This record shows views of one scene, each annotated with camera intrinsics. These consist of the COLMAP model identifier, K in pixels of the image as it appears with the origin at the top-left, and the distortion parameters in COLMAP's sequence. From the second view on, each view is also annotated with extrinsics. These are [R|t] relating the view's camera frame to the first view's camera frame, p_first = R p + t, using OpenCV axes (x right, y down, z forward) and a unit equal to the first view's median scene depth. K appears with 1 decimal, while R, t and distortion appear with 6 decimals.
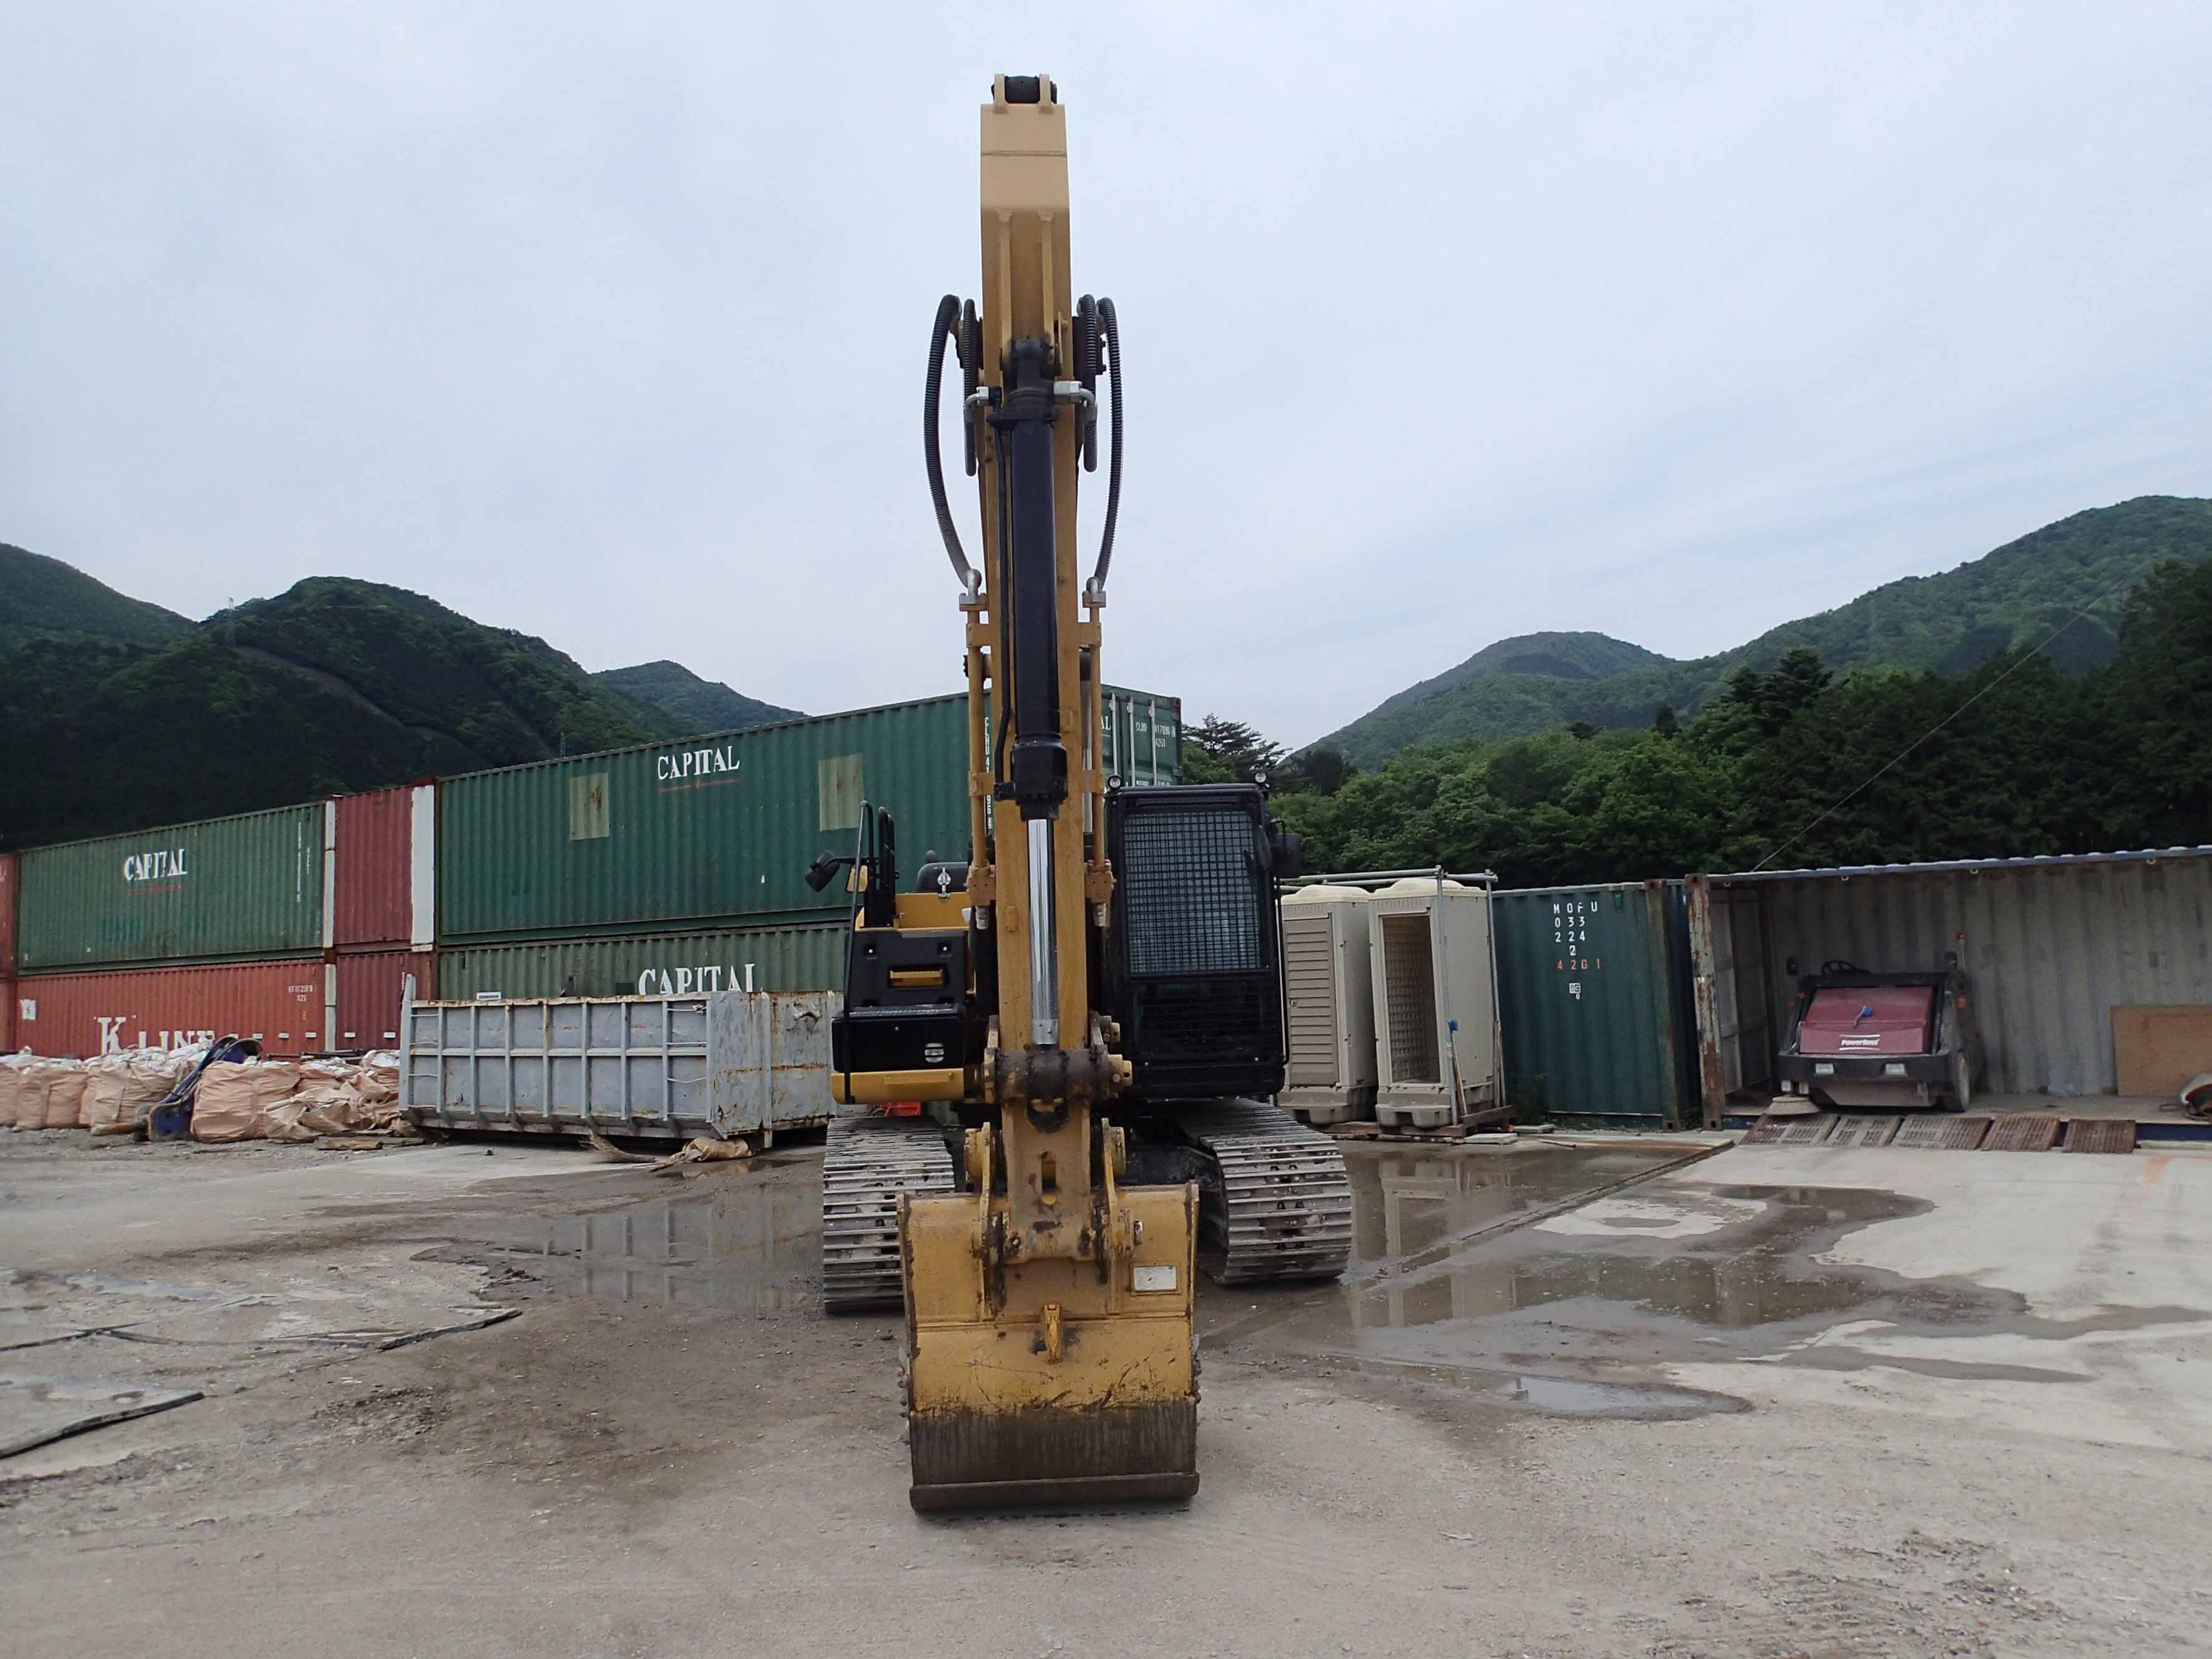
lens RADIAL K [[1603.0, 0, 1171.3], [0, 1603.0, 832.1], [0, 0, 1]] dist [0.001308, -0.010487]
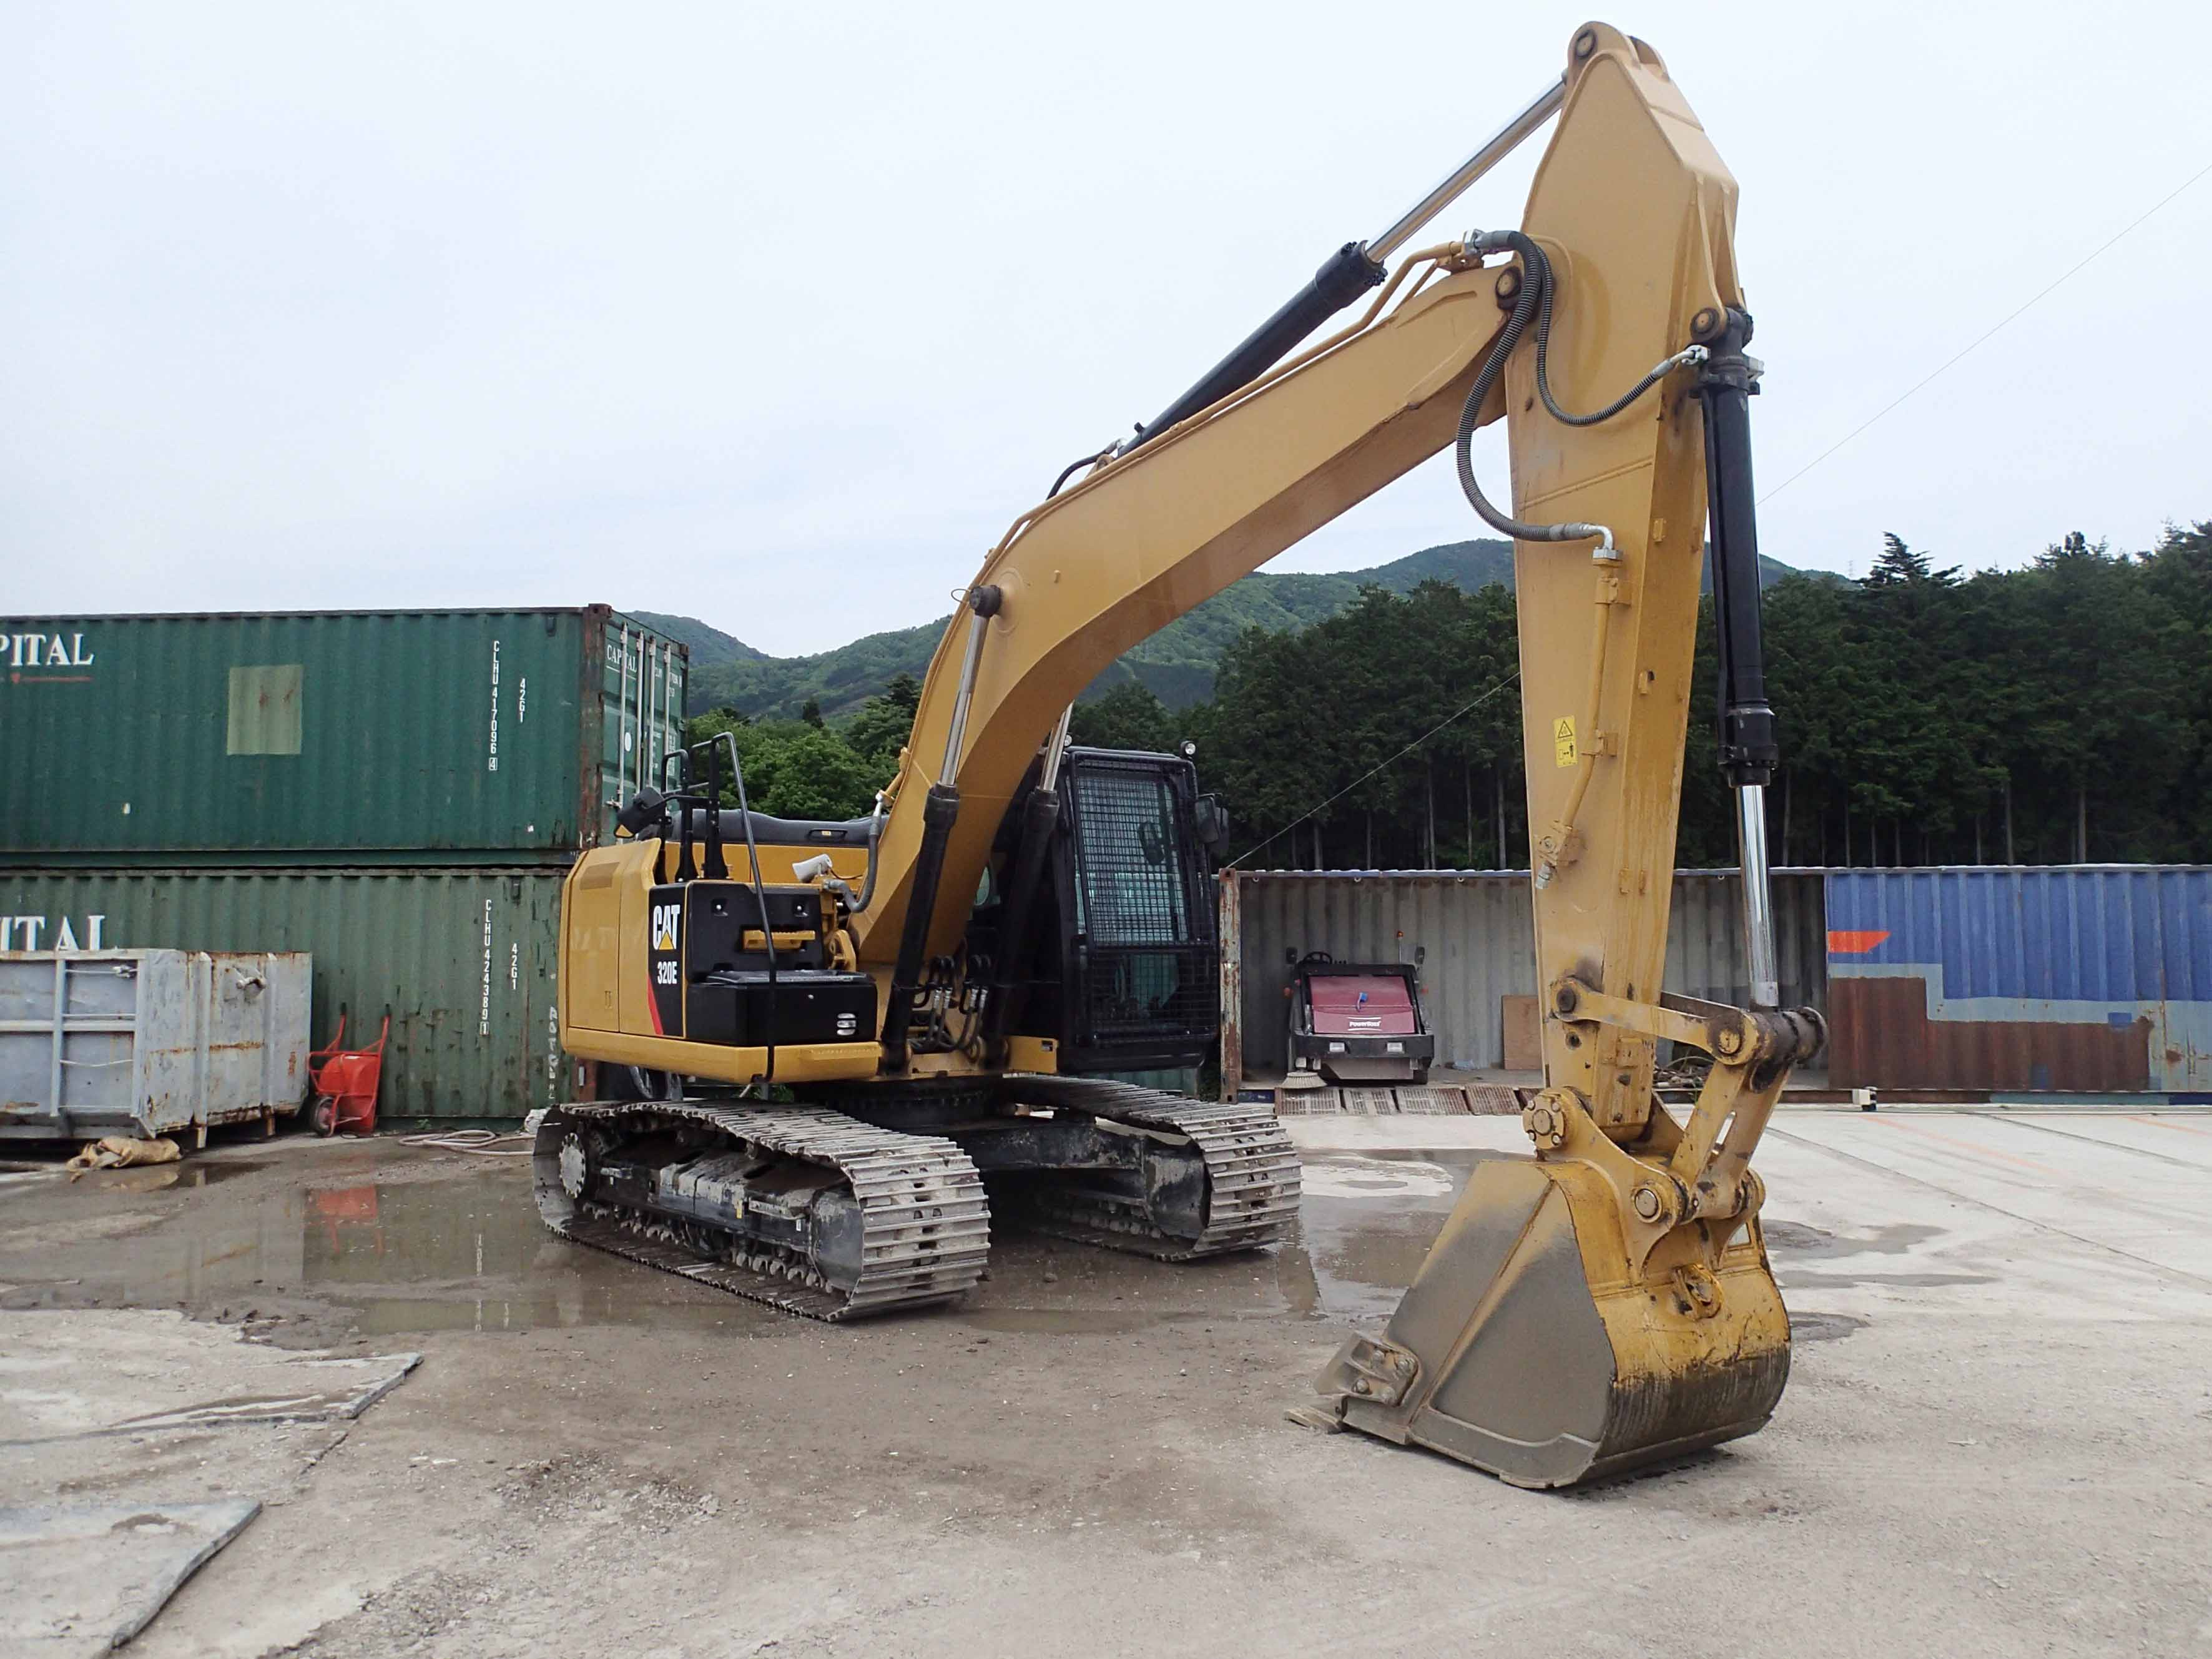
lens RADIAL K [[1603.0, 0, 1107.4], [0, 1603.0, 829.4], [0, 0, 1]] dist [0.001308, -0.010487]
pose [[0.862489, 0.067772, 0.501517, -0.274584], [-0.071133, 0.997389, -0.012449, 0.017803], [-0.501051, -0.024938, 0.865058, 0.094549]]
